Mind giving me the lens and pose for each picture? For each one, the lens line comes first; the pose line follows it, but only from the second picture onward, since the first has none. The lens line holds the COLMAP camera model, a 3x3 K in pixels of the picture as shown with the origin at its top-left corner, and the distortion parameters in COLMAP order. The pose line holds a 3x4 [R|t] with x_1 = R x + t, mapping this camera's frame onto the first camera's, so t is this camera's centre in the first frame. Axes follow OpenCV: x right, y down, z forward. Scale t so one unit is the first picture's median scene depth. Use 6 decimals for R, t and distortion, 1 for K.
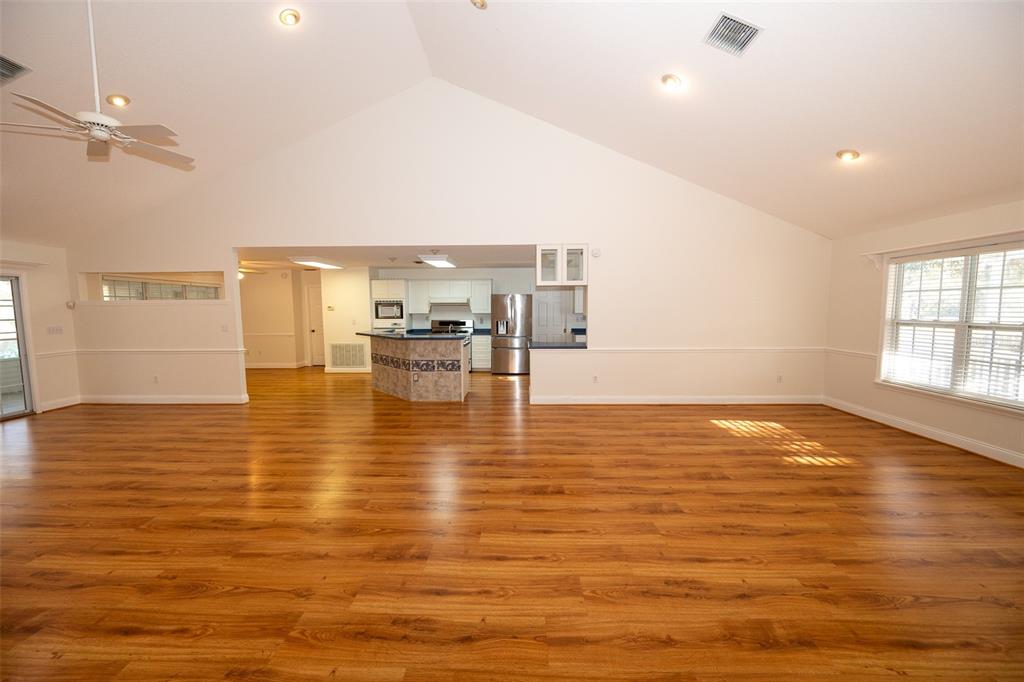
lens RADIAL K [[400.9, 0, 503.0], [0, 400.9, 346.6], [0, 0, 1]] dist [-0.002278, 0.000232]
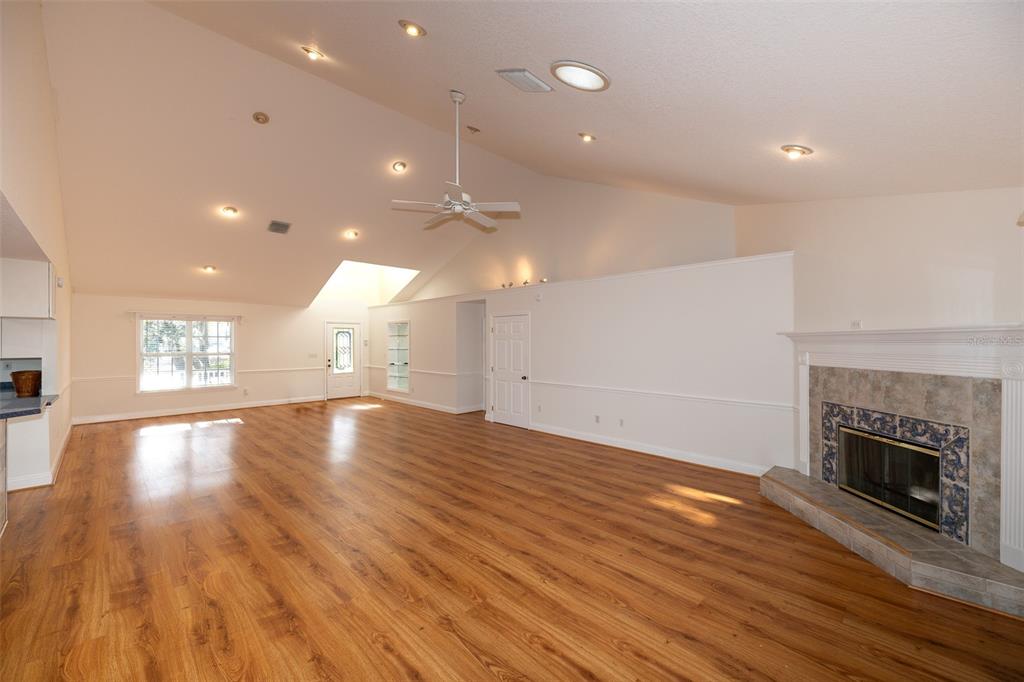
lens RADIAL K [[400.9, 0, 508.2], [0, 400.9, 338.3], [0, 0, 1]] dist [-0.002278, 0.000232]
pose [[-0.729452, 0.010877, 0.683945, -1.044647], [0.069985, 0.995813, 0.058804, -0.098490], [-0.680442, 0.090761, -0.727159, 0.969025]]
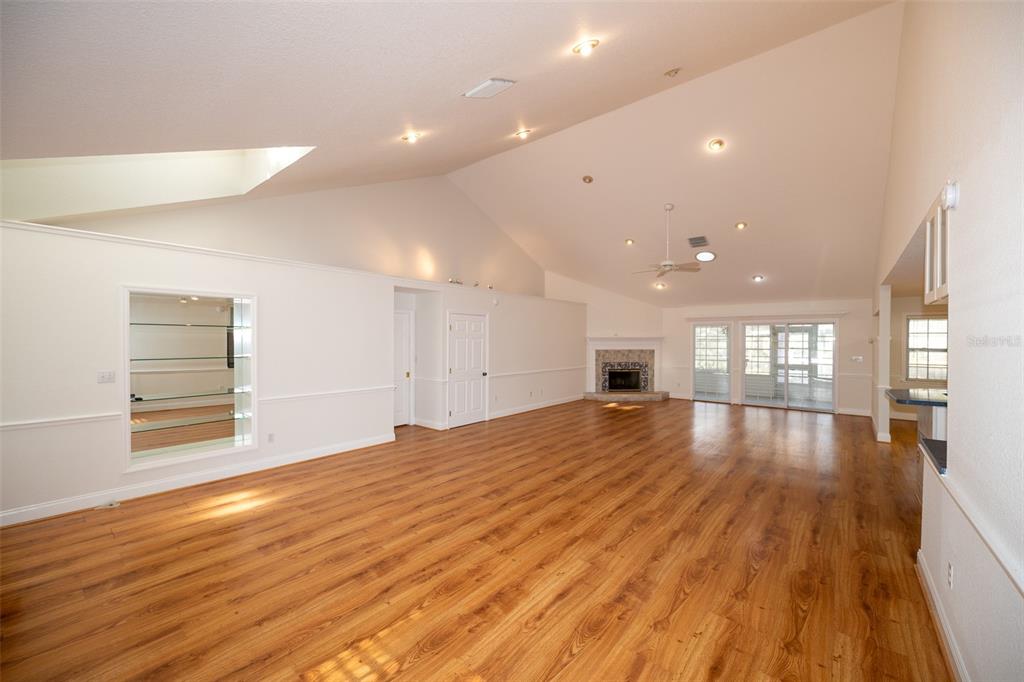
lens RADIAL K [[400.9, 0, 509.7], [0, 400.9, 339.7], [0, 0, 1]] dist [-0.002278, 0.000232]
pose [[-0.615488, 0.003233, -0.788140, 0.720882], [-0.076390, 0.995039, 0.063738, -0.104886], [0.784435, 0.099436, -0.612188, 0.913821]]
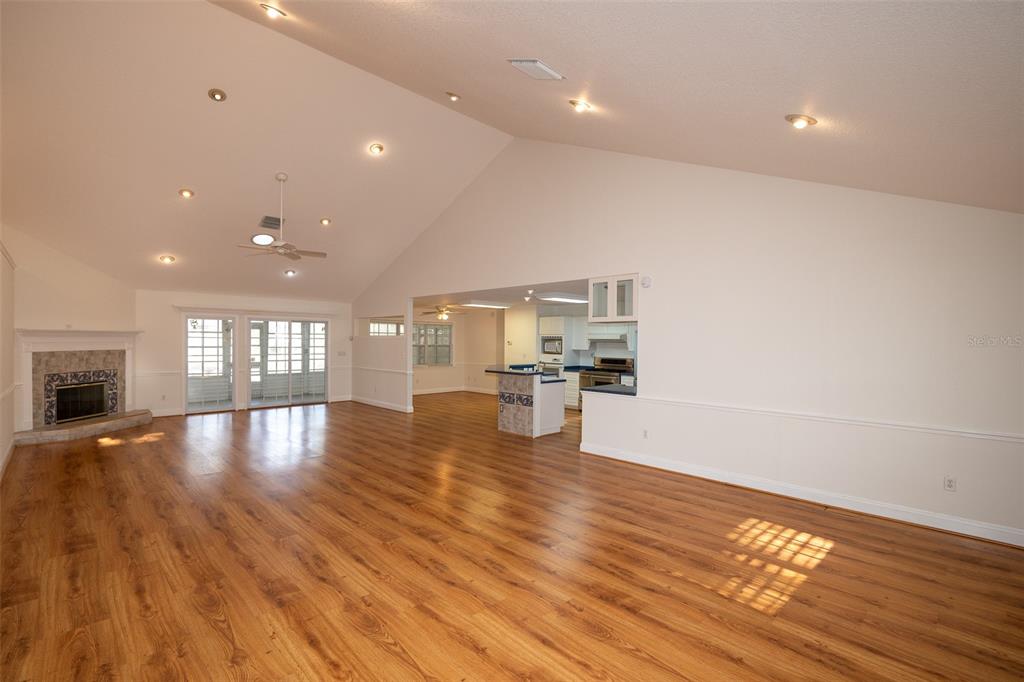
lens RADIAL K [[465.3, 0, 500.3], [0, 465.3, 350.3], [0, 0, 1]] dist [0.000457, -0.000592]
pose [[0.711661, 0.027702, -0.701977, 0.694530], [-0.082715, 0.995576, -0.044568, -0.023621], [0.697637, 0.089781, 0.710804, 0.101037]]
